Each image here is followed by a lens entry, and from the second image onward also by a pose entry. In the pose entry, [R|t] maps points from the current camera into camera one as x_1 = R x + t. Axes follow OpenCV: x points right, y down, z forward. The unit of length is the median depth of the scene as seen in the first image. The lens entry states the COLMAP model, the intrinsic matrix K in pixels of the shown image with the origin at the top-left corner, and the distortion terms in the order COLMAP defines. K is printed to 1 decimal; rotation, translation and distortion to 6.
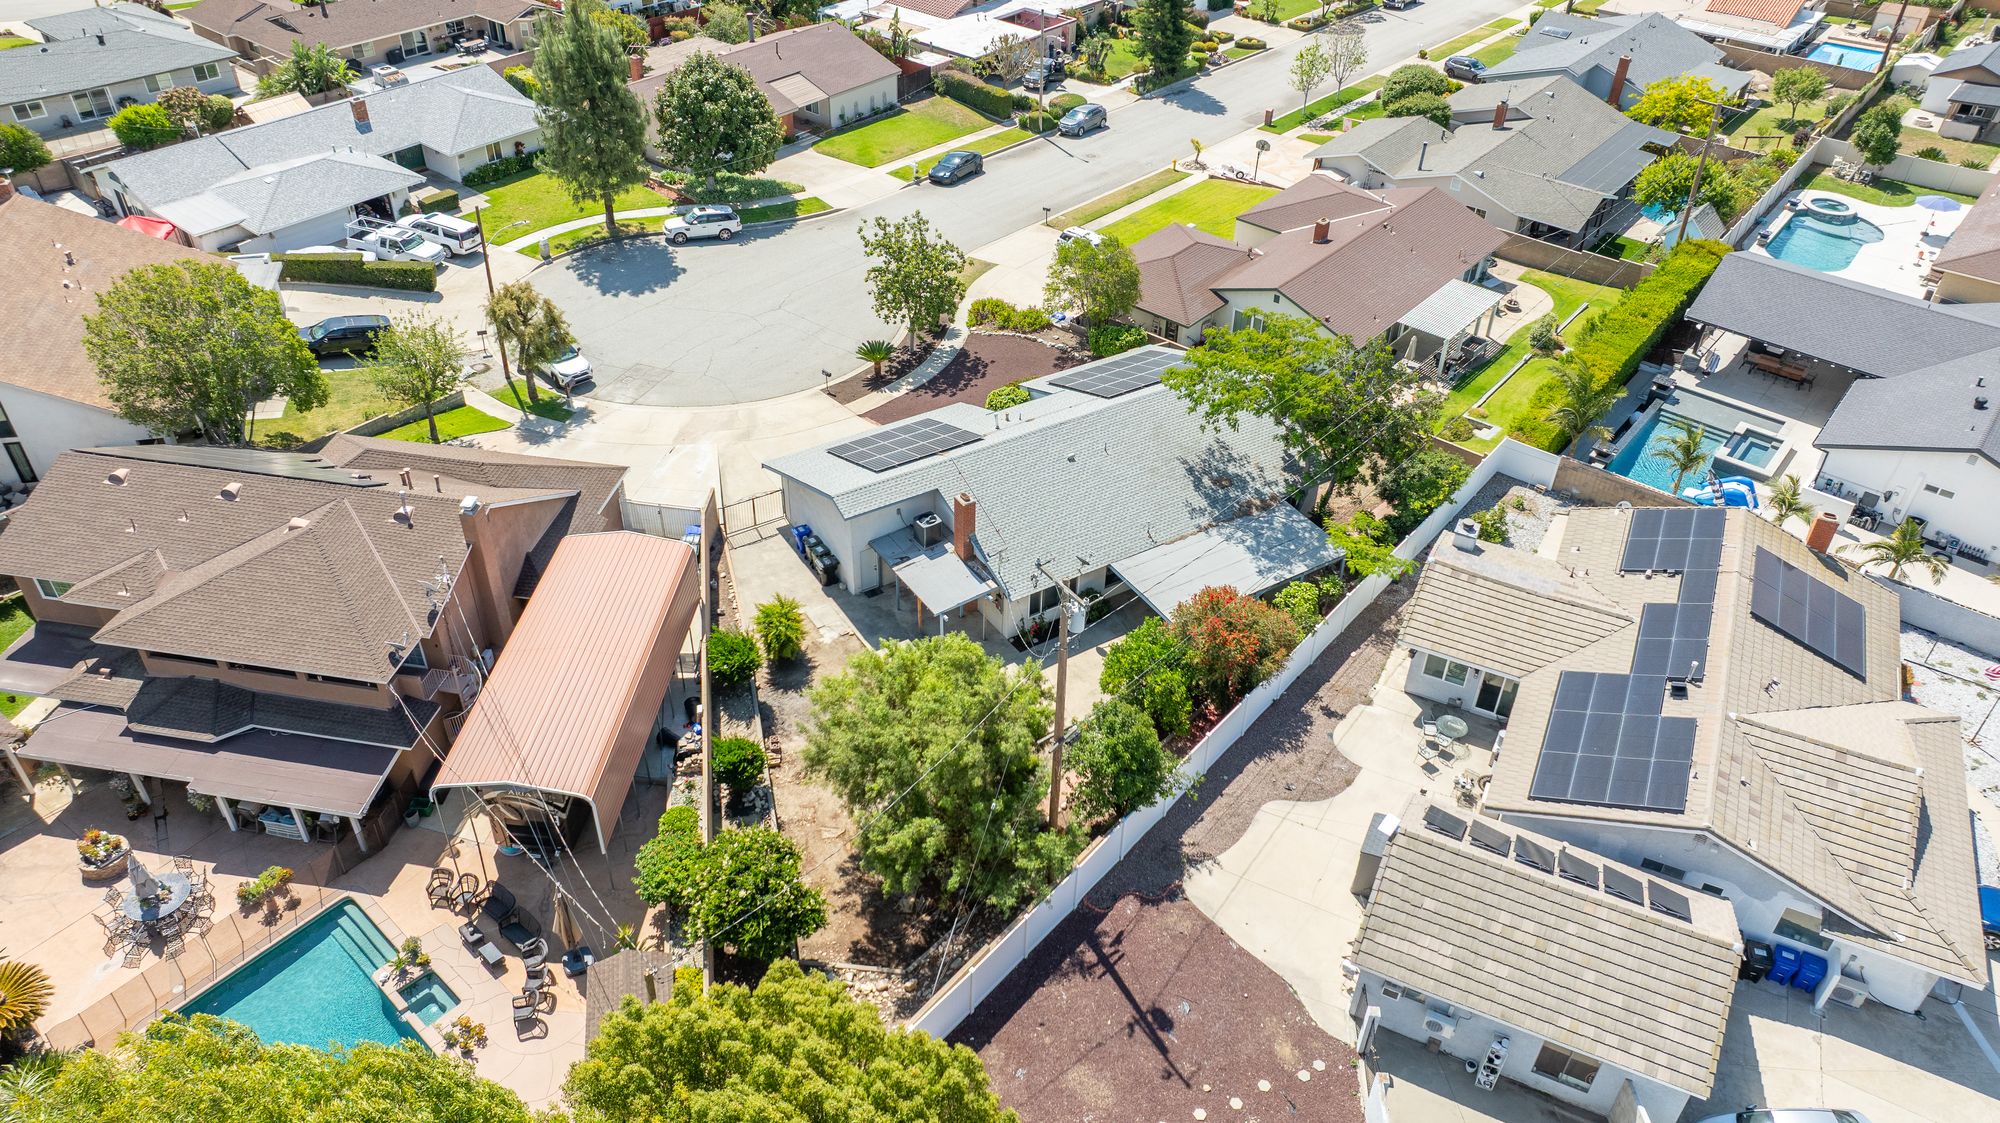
lens RADIAL K [[1514.5, 0, 1000.0], [0, 1514.5, 561.5], [0, 0, 1]] dist [-0.084921, 0.127681]
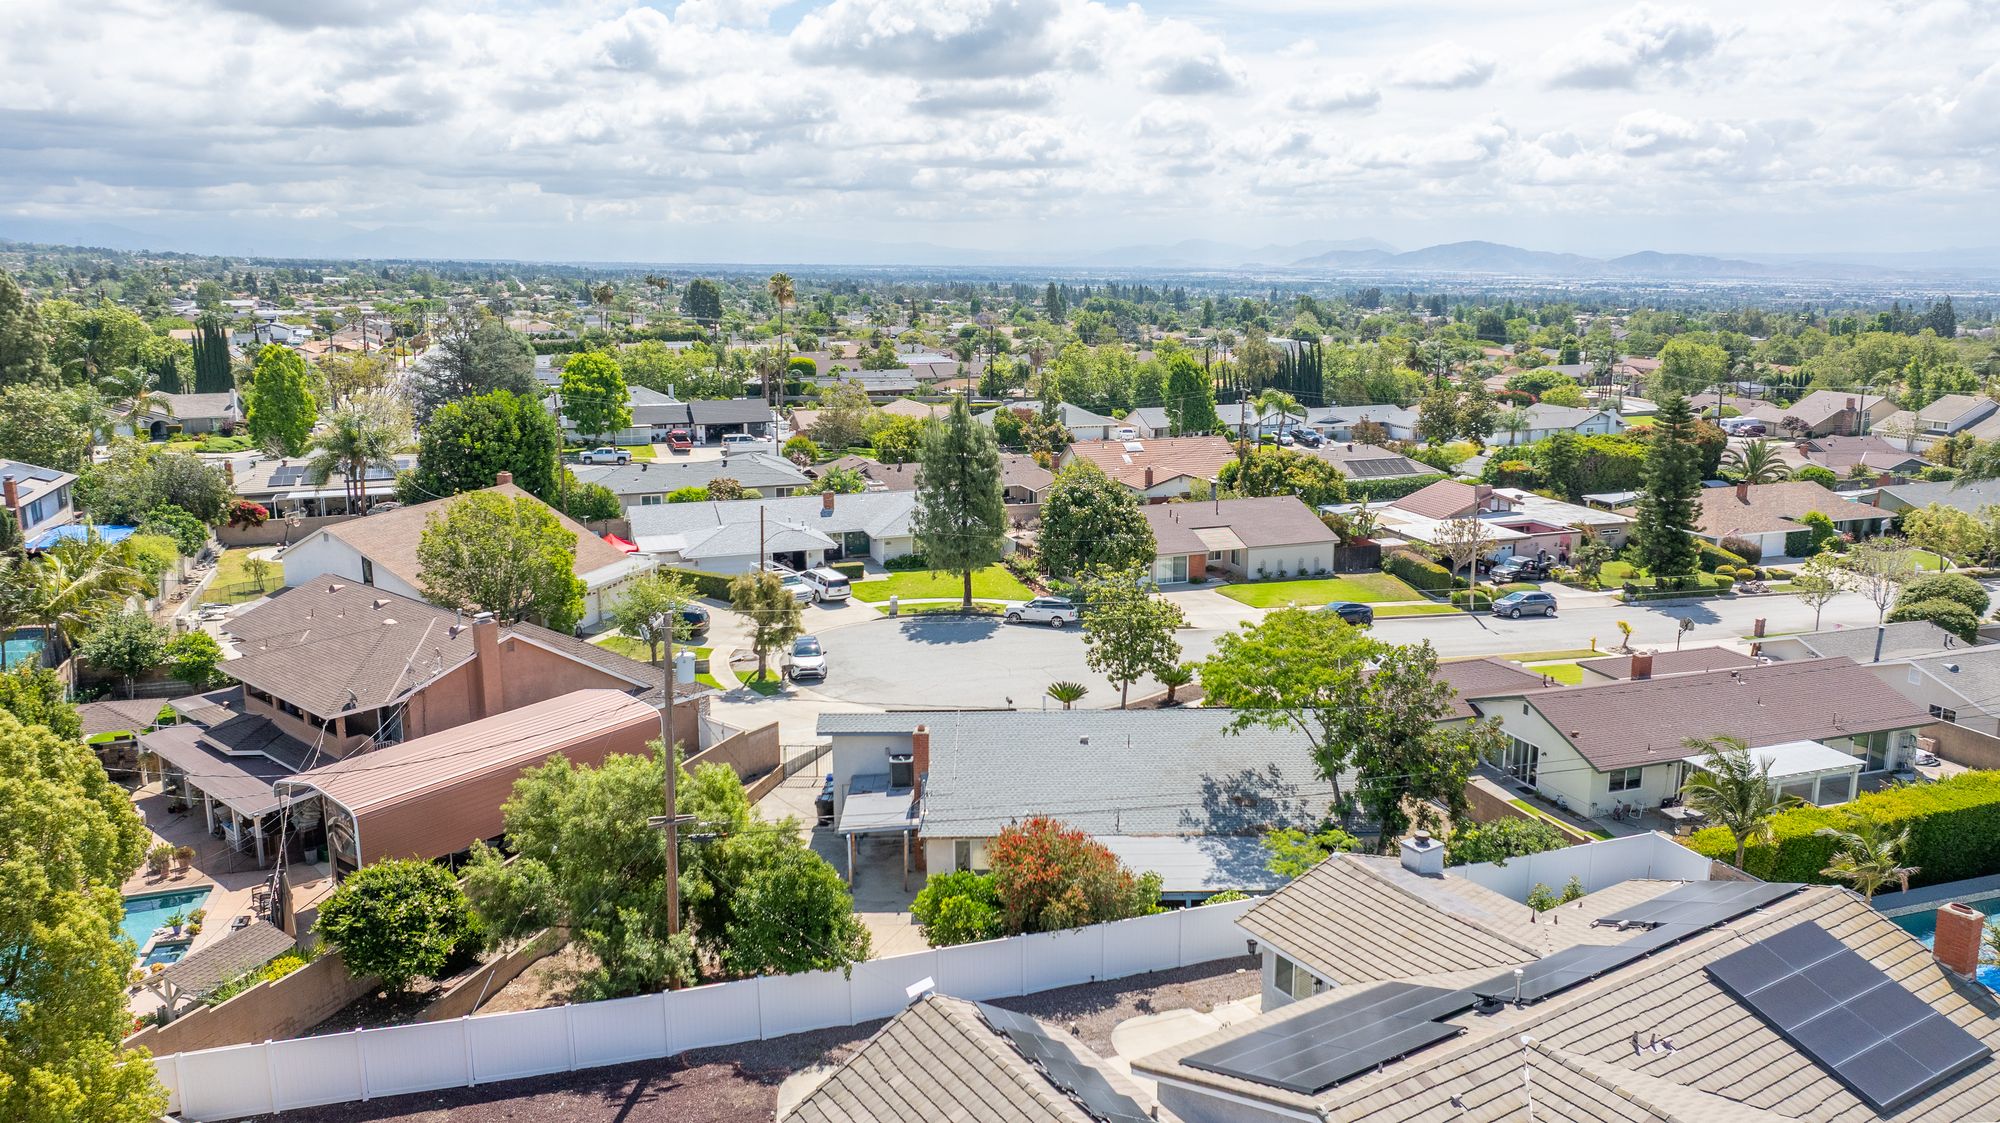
lens RADIAL K [[1514.5, 0, 1000.0], [0, 1514.5, 561.5], [0, 0, 1]] dist [-0.084921, 0.127681]
pose [[0.829883, 0.066594, -0.553949, 0.332457], [-0.300855, 0.889552, -0.343779, 0.107705], [0.469873, 0.451955, 0.758259, 0.155822]]
